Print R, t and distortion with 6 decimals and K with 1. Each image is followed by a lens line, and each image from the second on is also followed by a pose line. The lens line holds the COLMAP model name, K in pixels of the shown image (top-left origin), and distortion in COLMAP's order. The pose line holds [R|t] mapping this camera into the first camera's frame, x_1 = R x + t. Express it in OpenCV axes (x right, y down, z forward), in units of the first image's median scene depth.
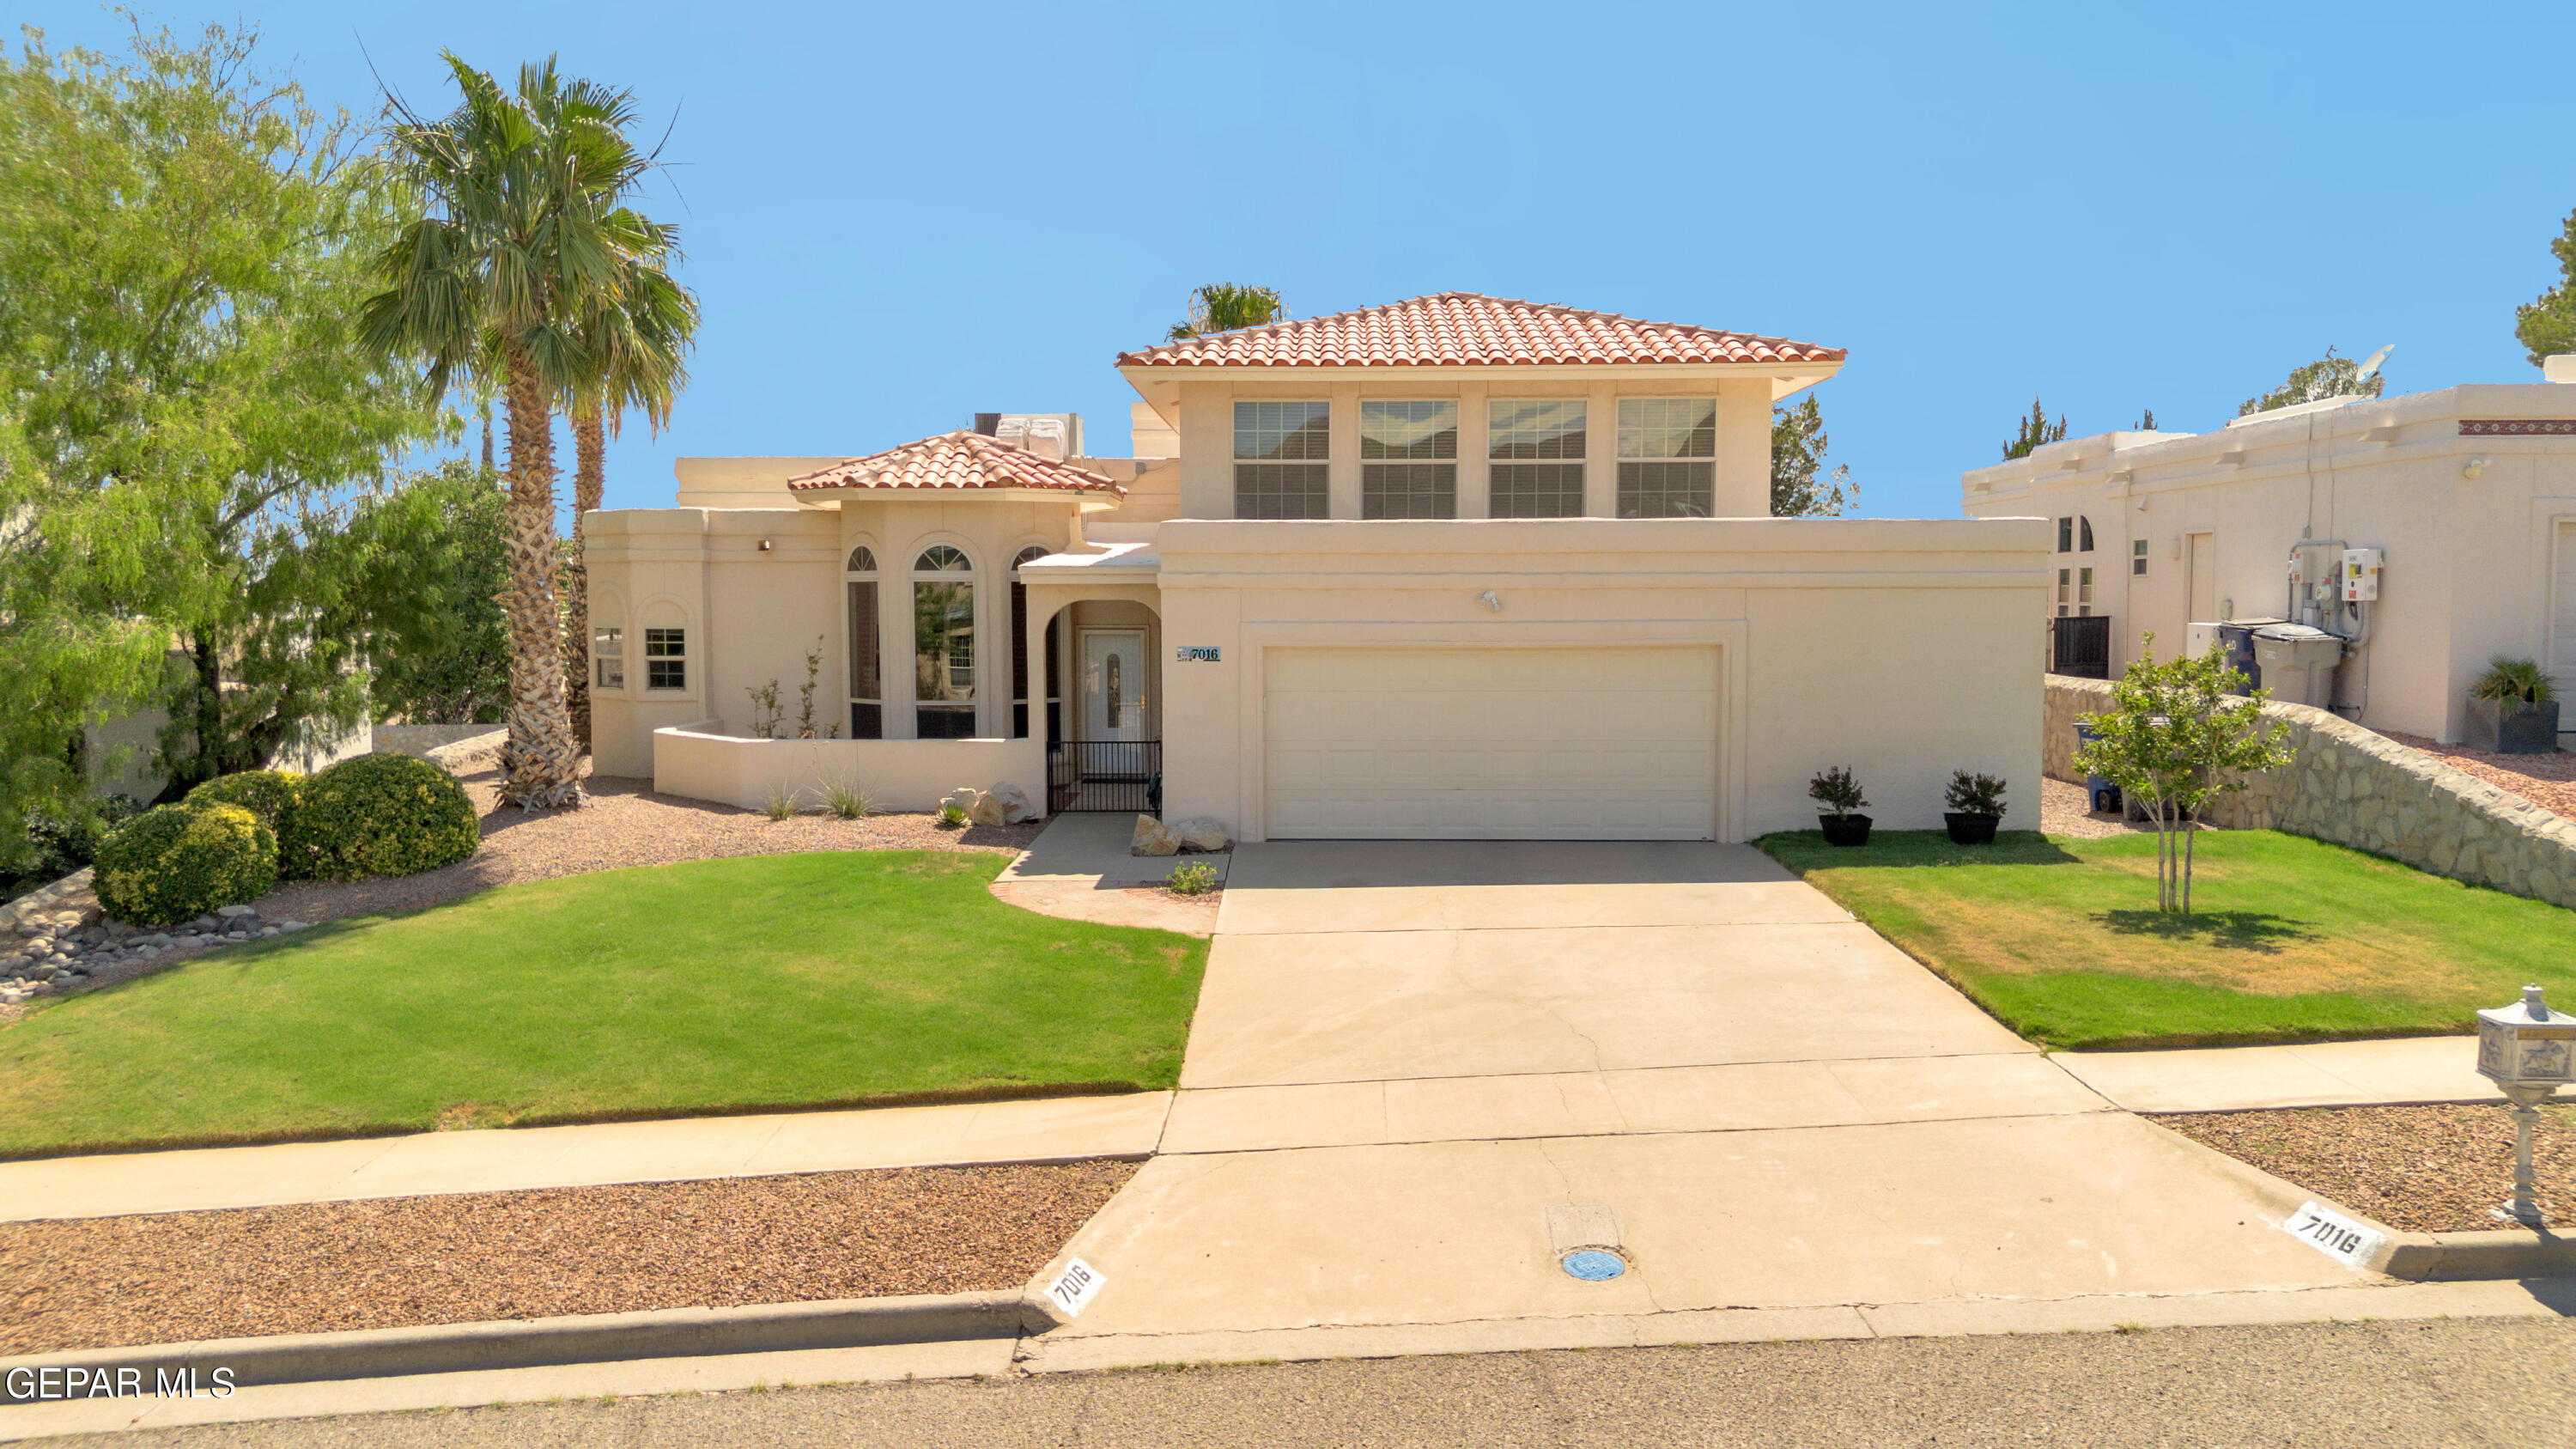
lens RADIAL K [[1816.5, 0, 1288.0], [0, 1816.5, 724.5], [0, 0, 1]] dist [0.081337, -0.100040]
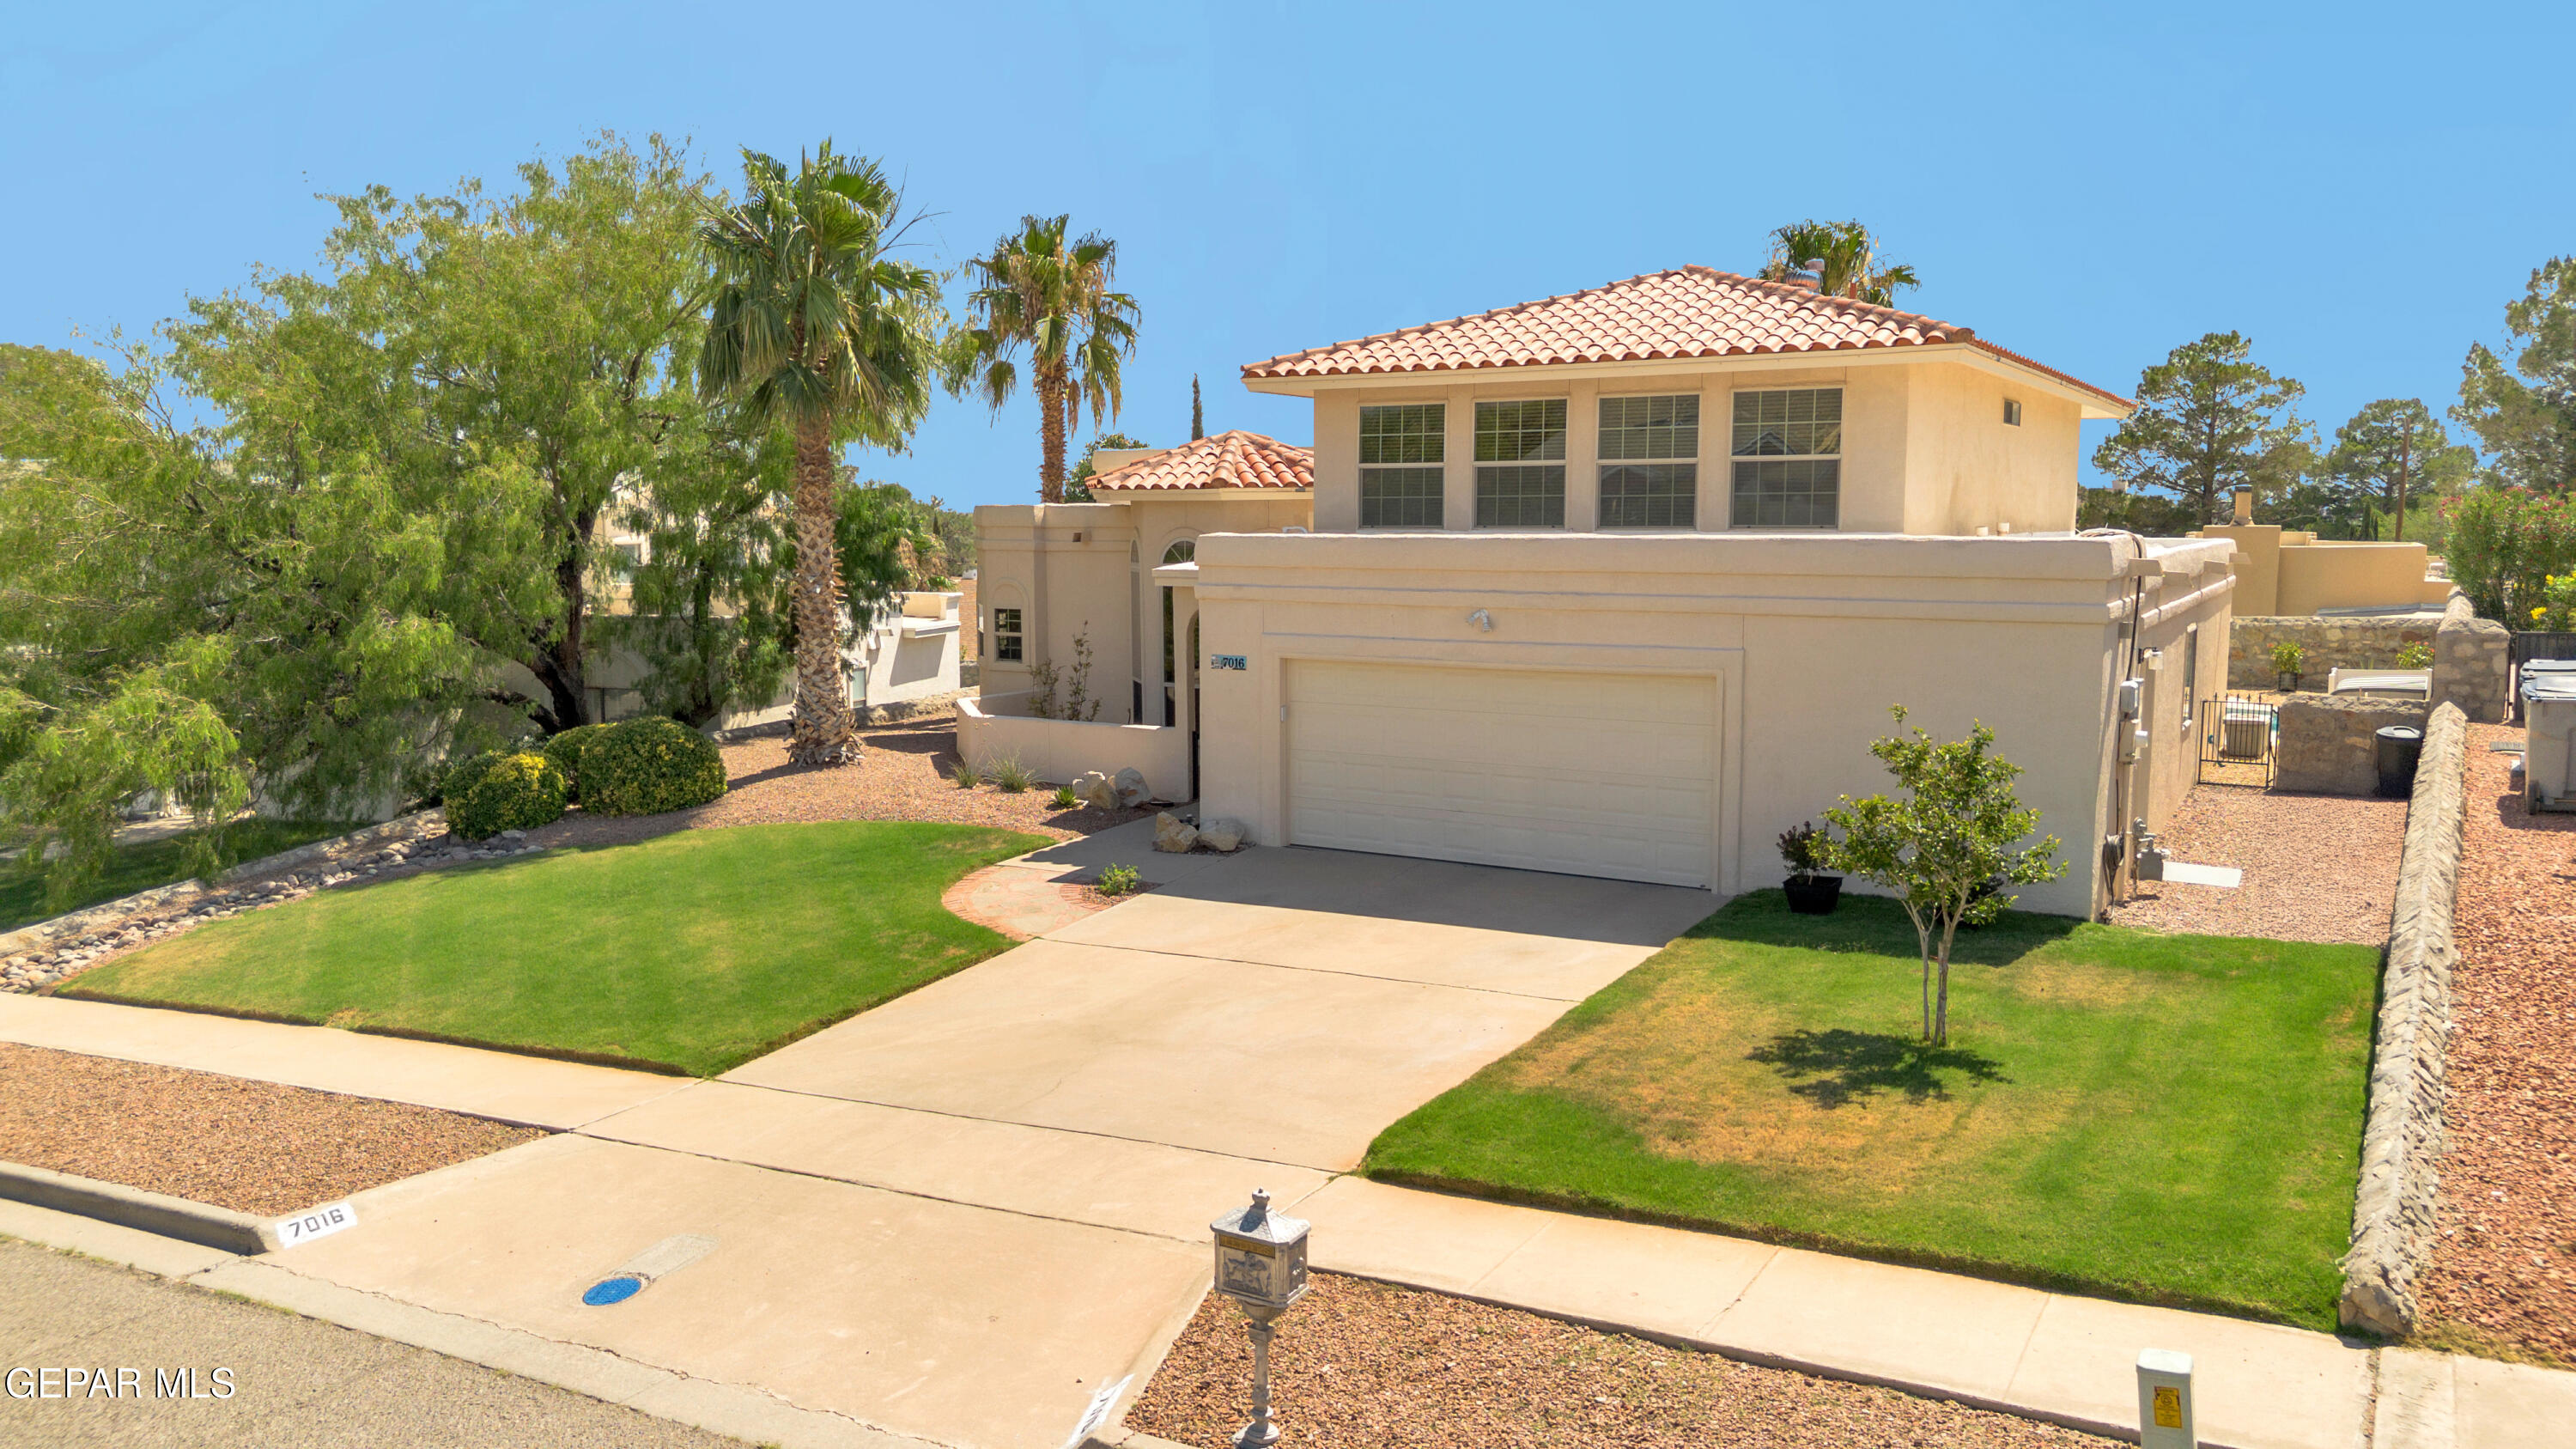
lens RADIAL K [[1816.5, 0, 1288.0], [0, 1816.5, 724.5], [0, 0, 1]] dist [0.081337, -0.100040]
pose [[0.872582, 0.056703, -0.485165, 0.502359], [-0.036261, 0.998018, 0.051427, -0.059832], [0.487120, -0.027281, 0.872909, 0.106738]]
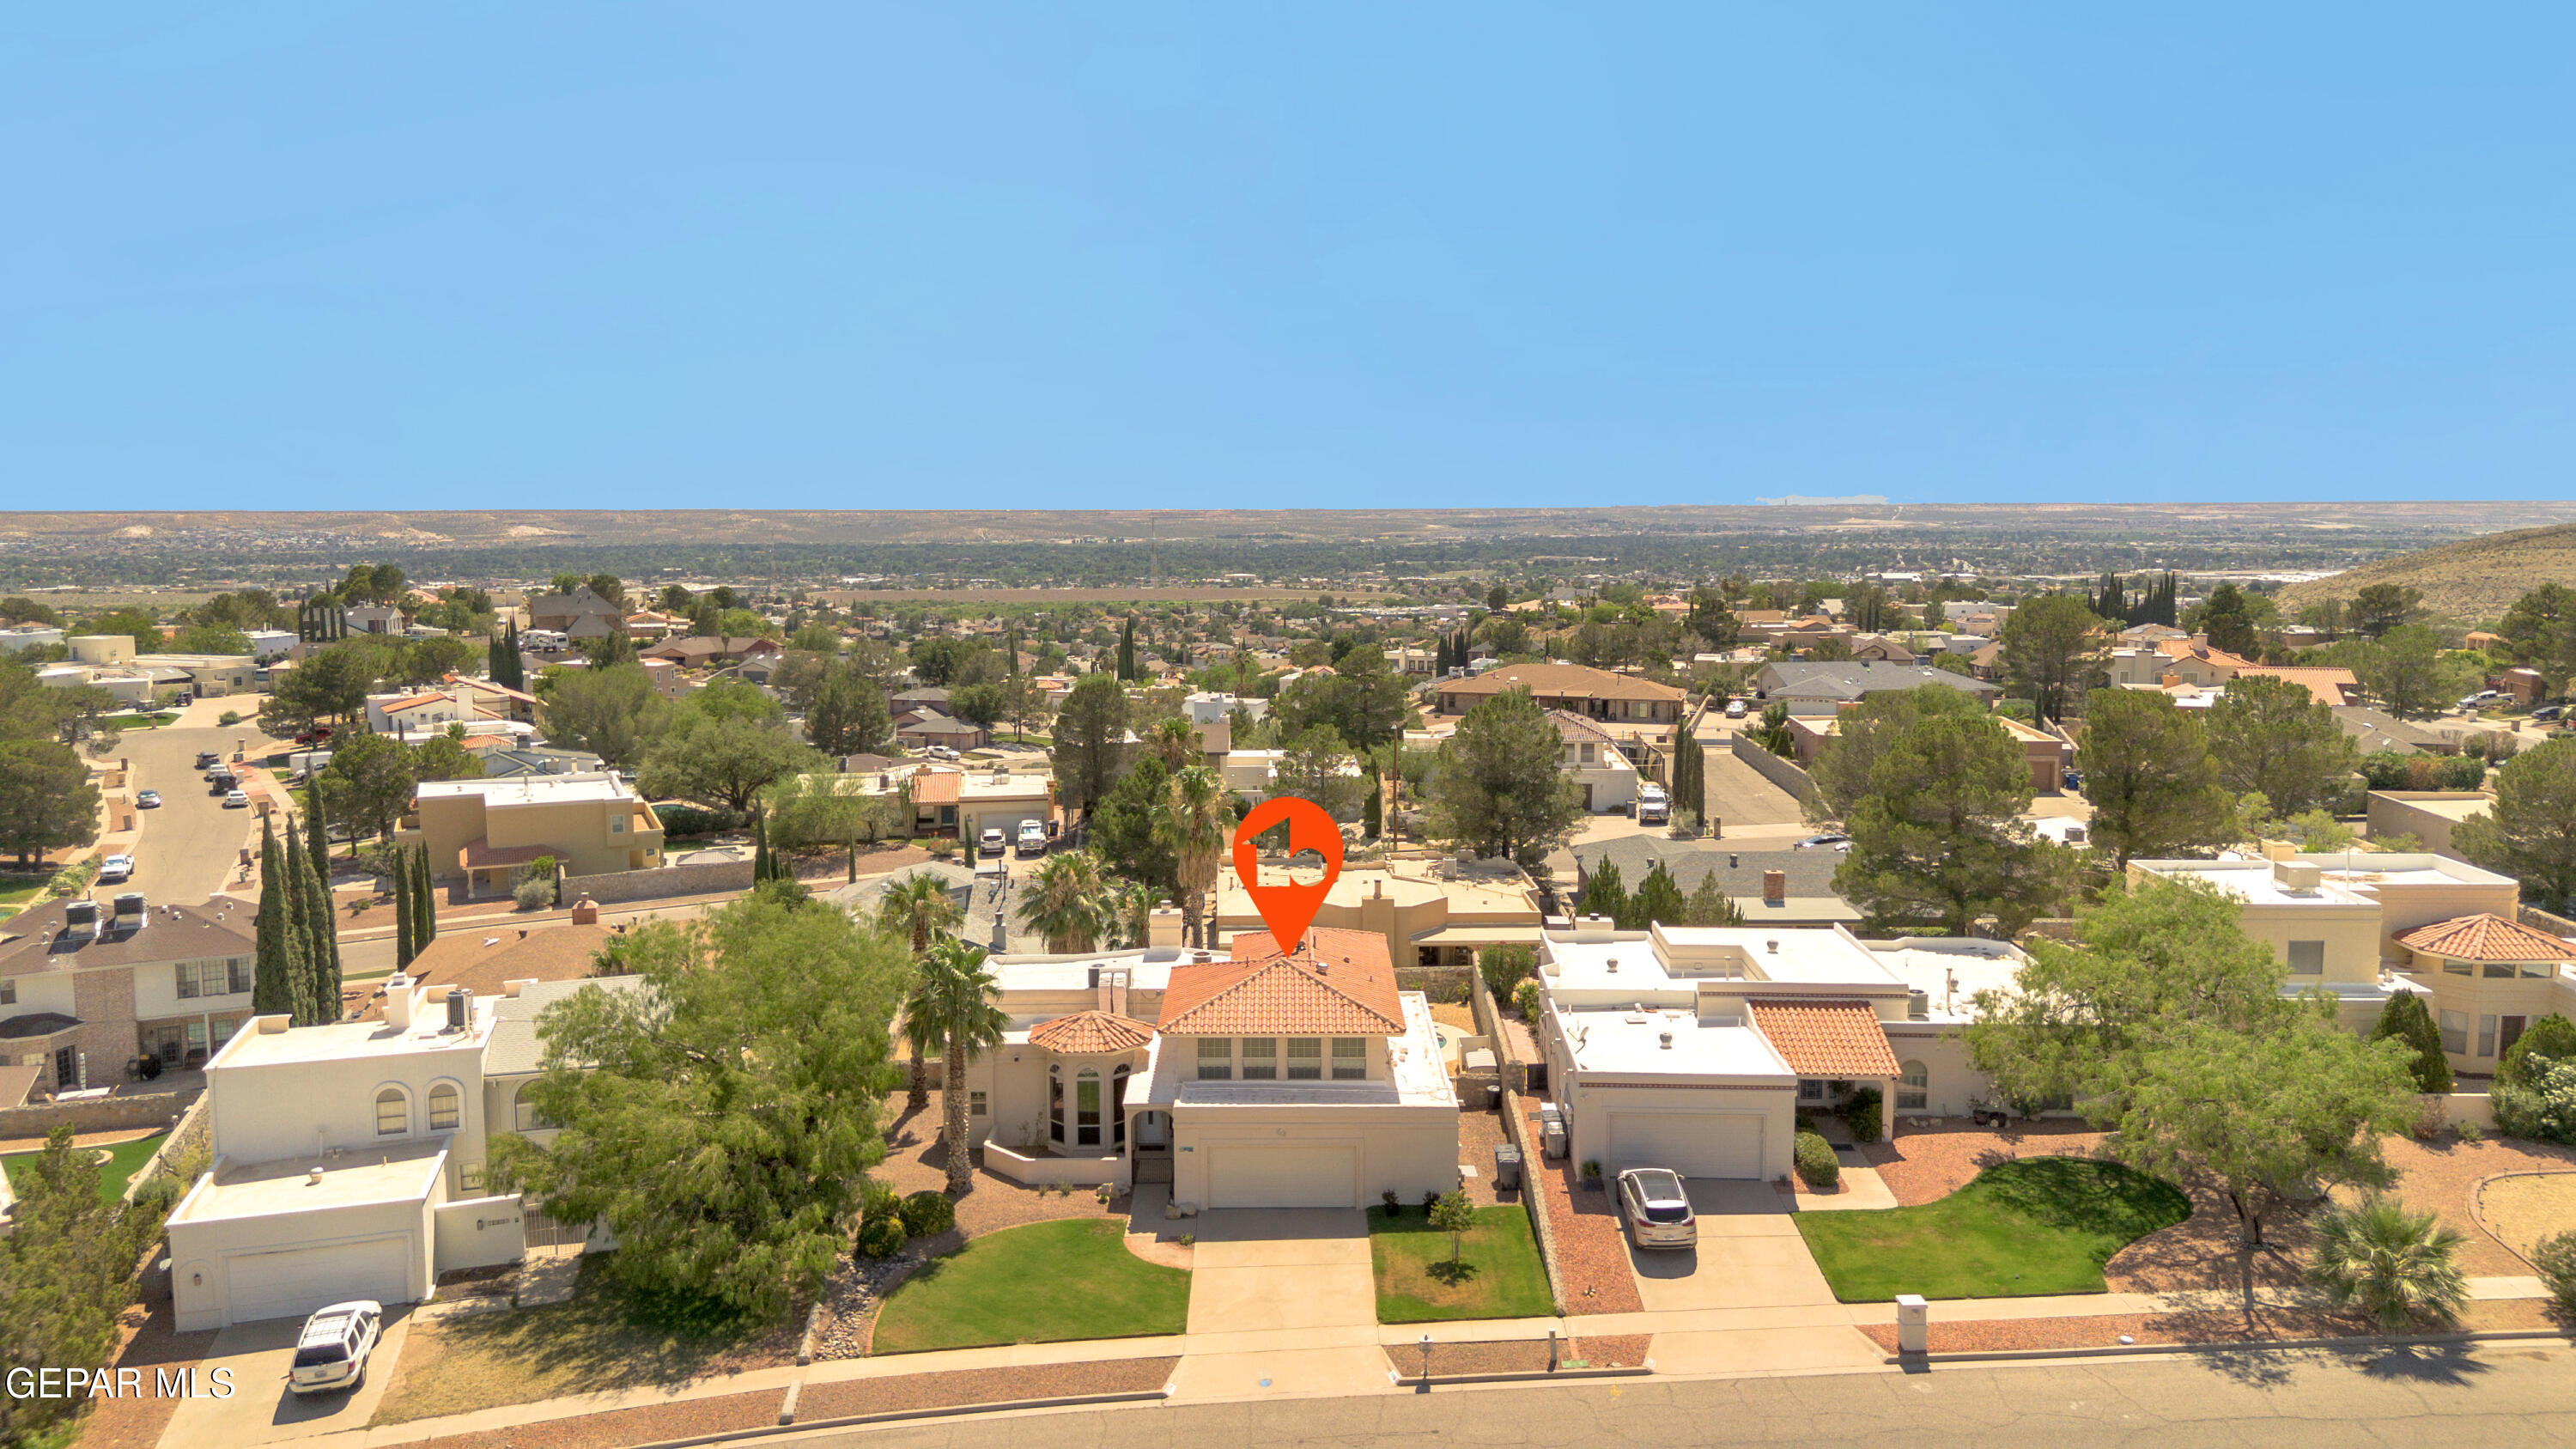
lens RADIAL K [[1816.5, 0, 1288.0], [0, 1816.5, 724.5], [0, 0, 1]] dist [0.081337, -0.100040]
pose [[0.999750, -0.004811, 0.021849, 0.059744], [0.003894, 0.999117, 0.041841, -0.901448], [-0.022031, -0.041746, 0.998885, -2.082452]]
